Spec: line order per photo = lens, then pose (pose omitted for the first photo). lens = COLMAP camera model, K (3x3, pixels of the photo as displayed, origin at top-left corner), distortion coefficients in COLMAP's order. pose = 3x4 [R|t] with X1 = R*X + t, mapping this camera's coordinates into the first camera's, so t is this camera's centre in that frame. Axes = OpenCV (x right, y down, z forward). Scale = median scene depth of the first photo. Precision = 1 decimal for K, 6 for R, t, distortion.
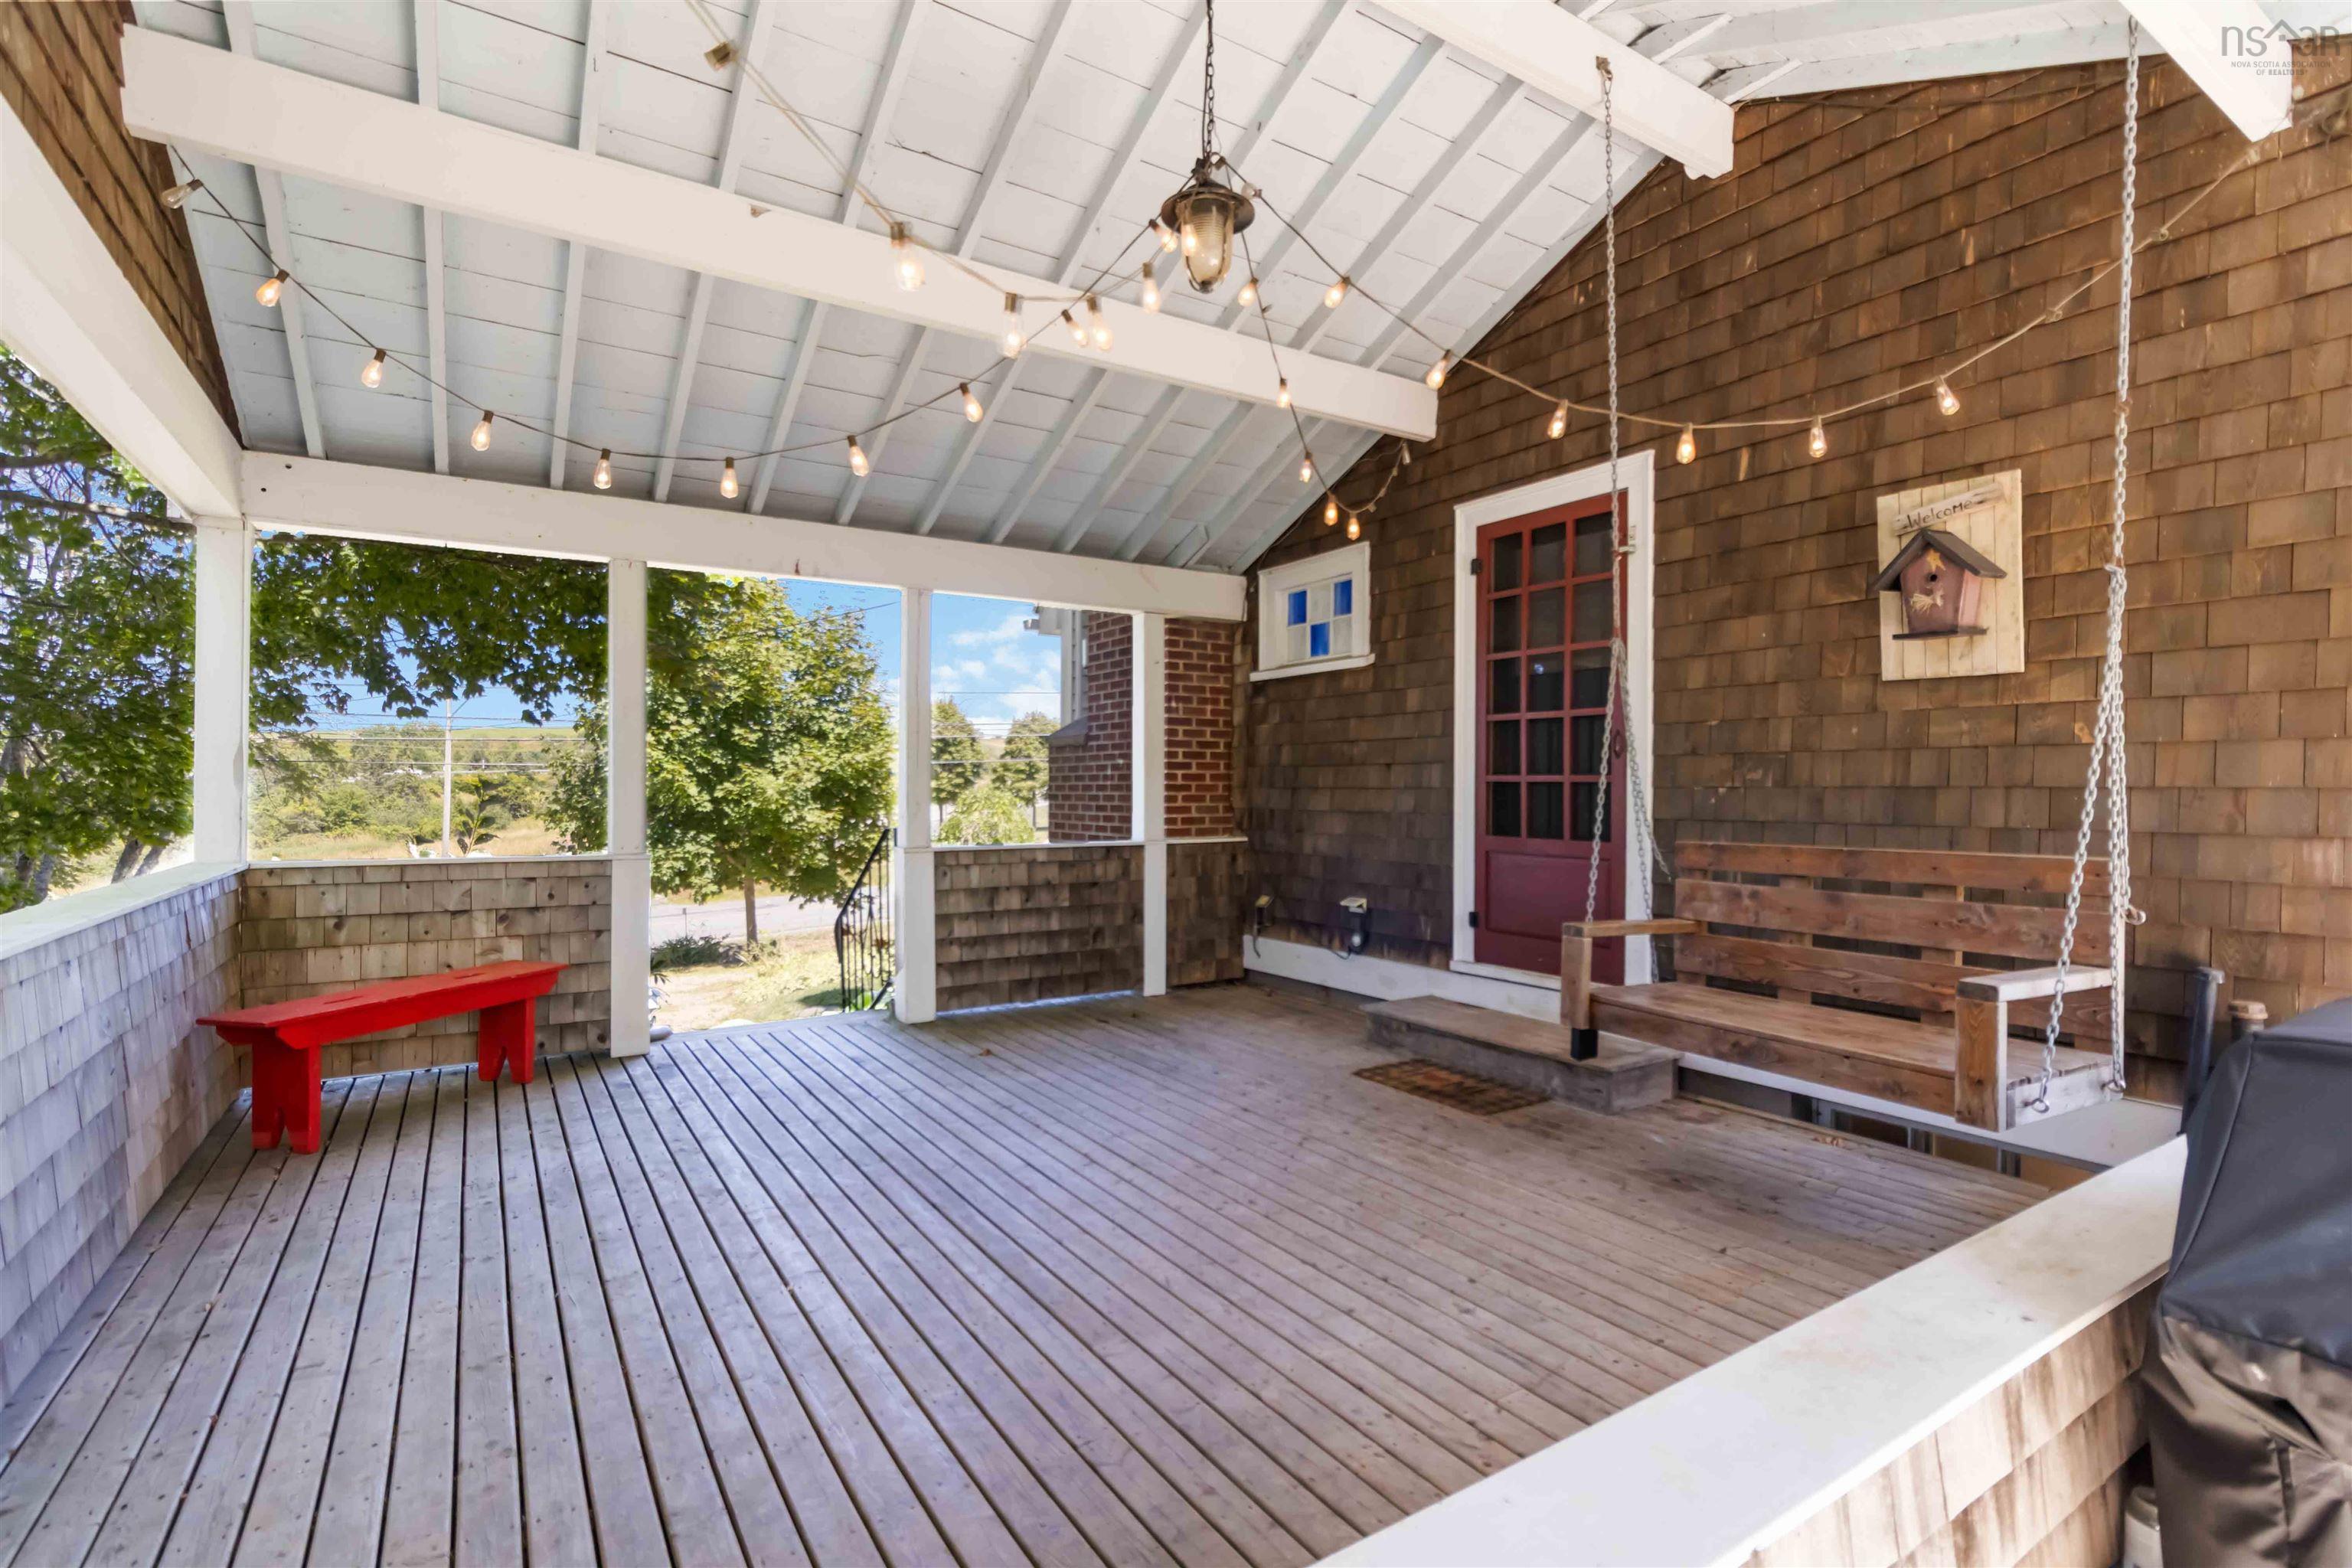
lens RADIAL K [[1097.2, 0, 1176.0], [0, 1097.2, 784.0], [0, 0, 1]] dist [-0.003138, -0.000013]
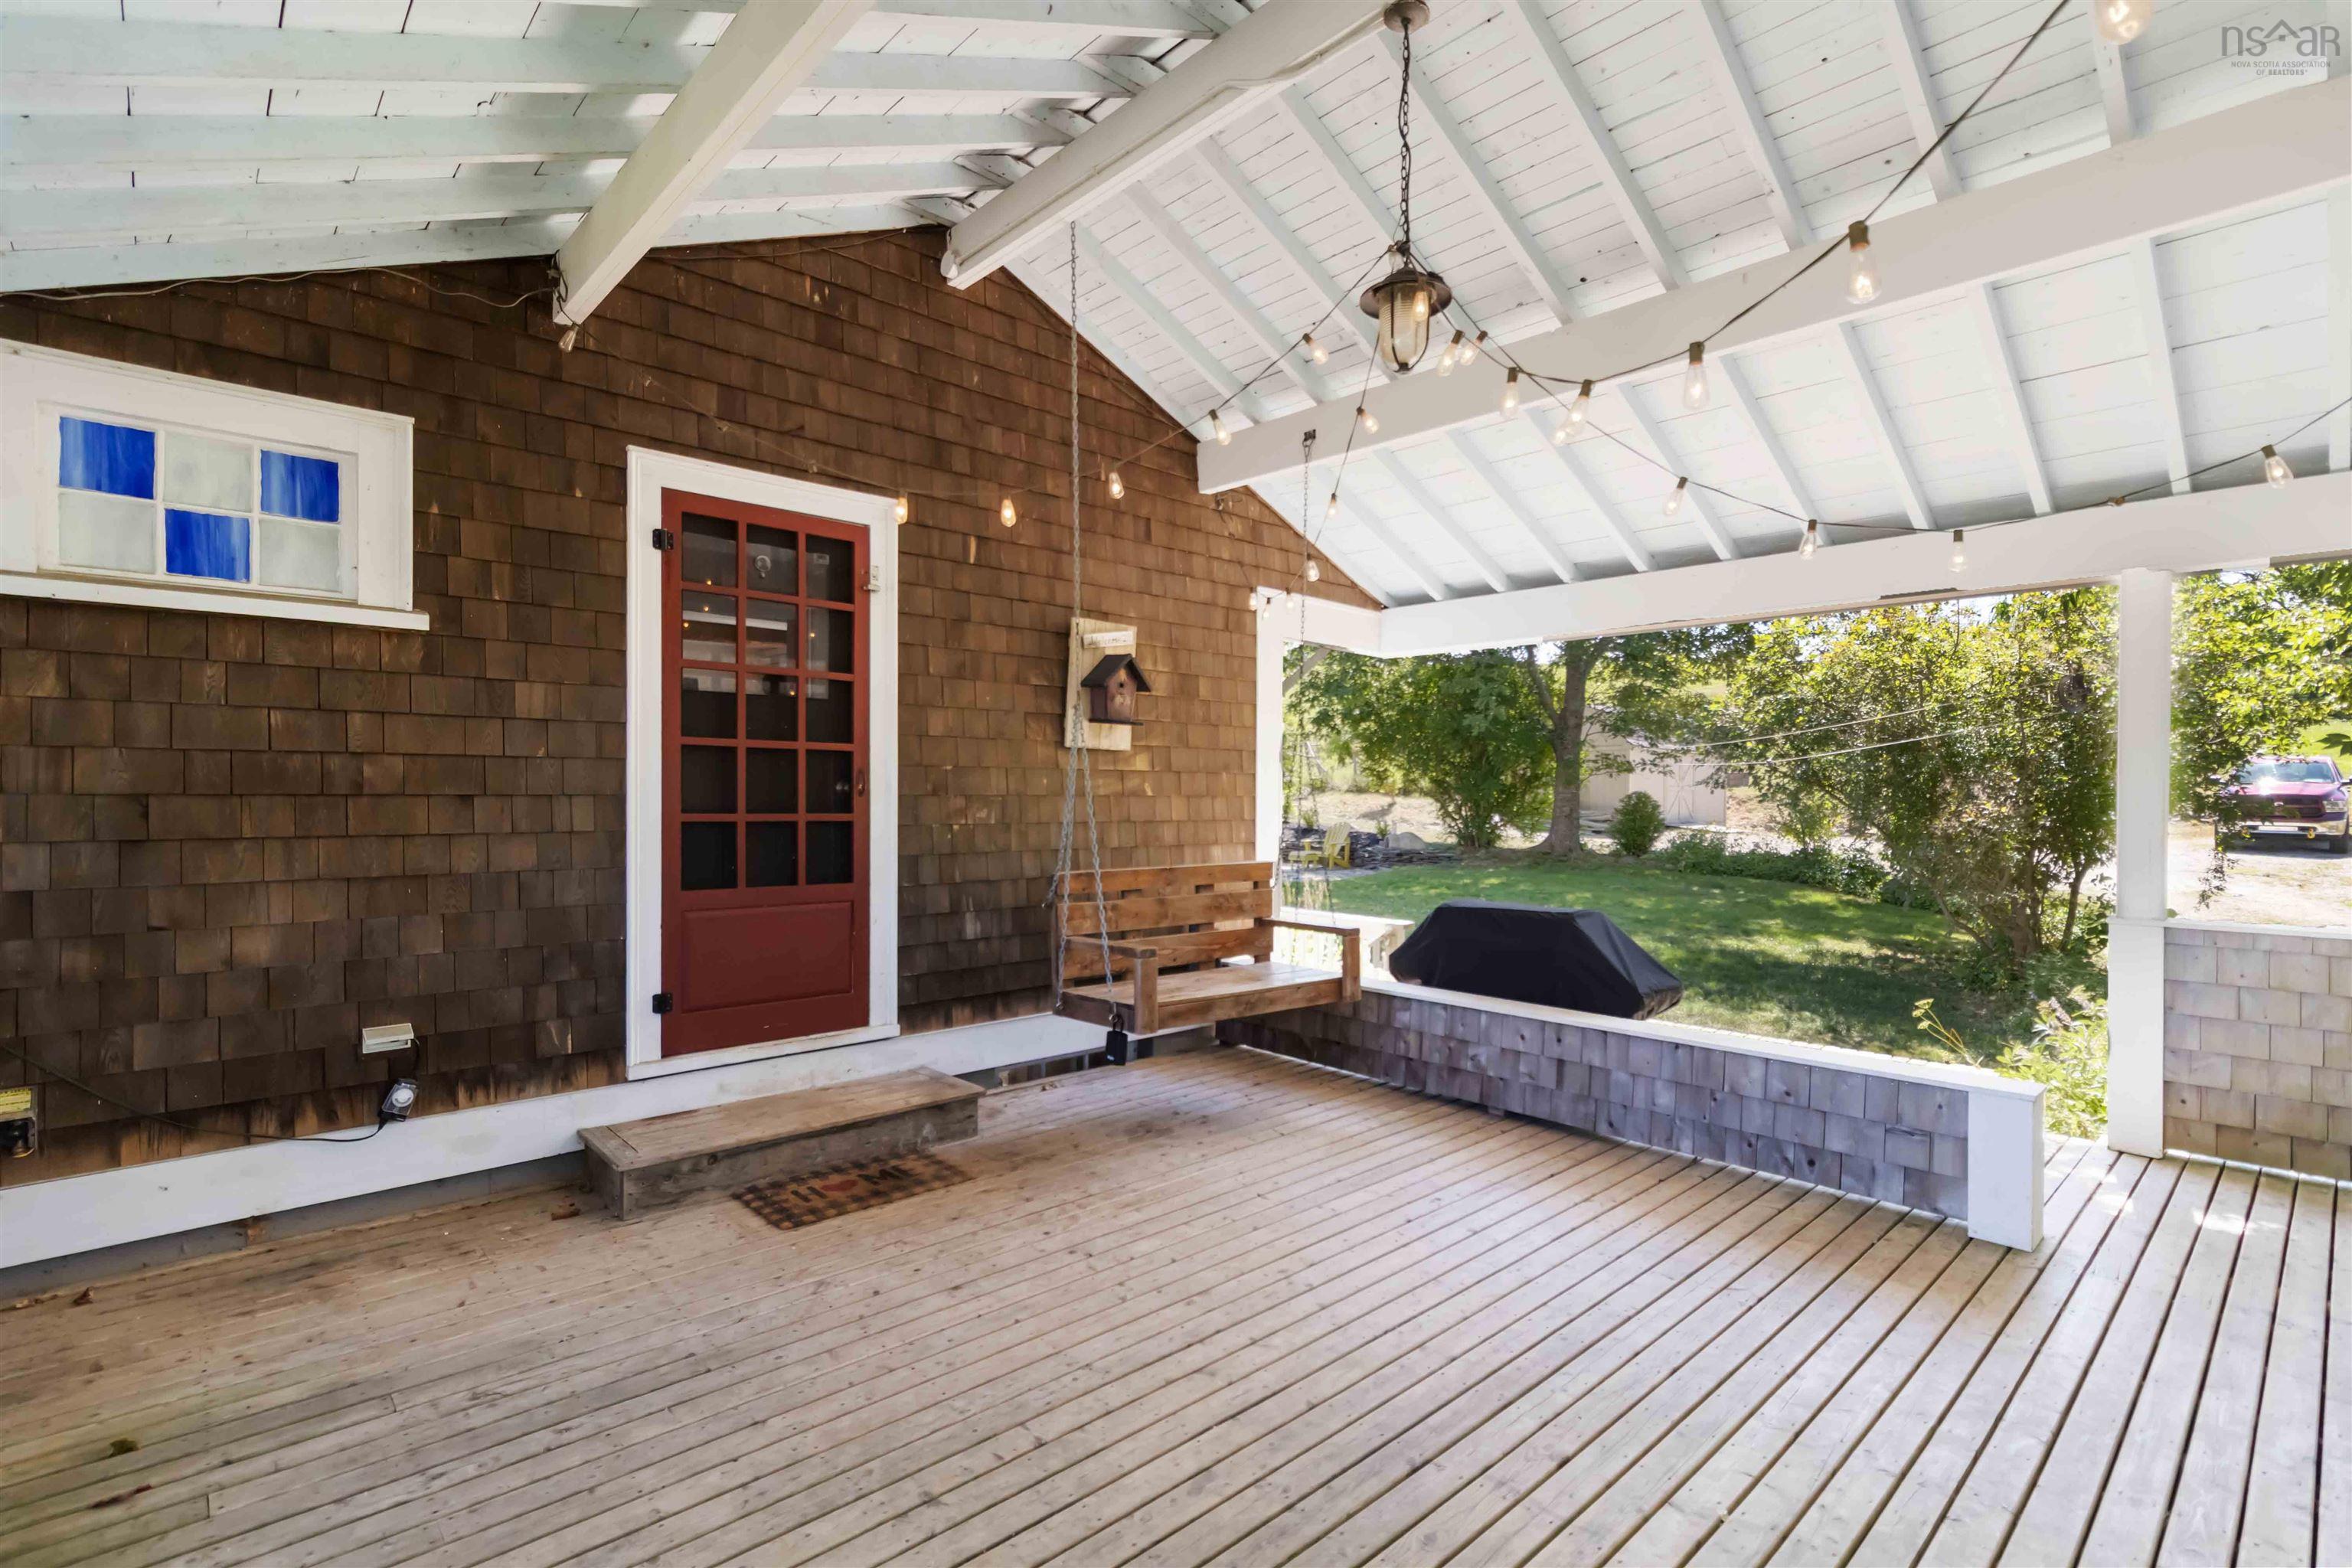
lens RADIAL K [[1097.2, 0, 1176.0], [0, 1097.2, 784.0], [0, 0, 1]] dist [-0.003138, -0.000013]
pose [[-0.175566, 0.001641, 0.984466, -0.632803], [-0.011331, 0.999929, -0.003687, -0.035084], [-0.984402, -0.011802, -0.175535, 0.915737]]
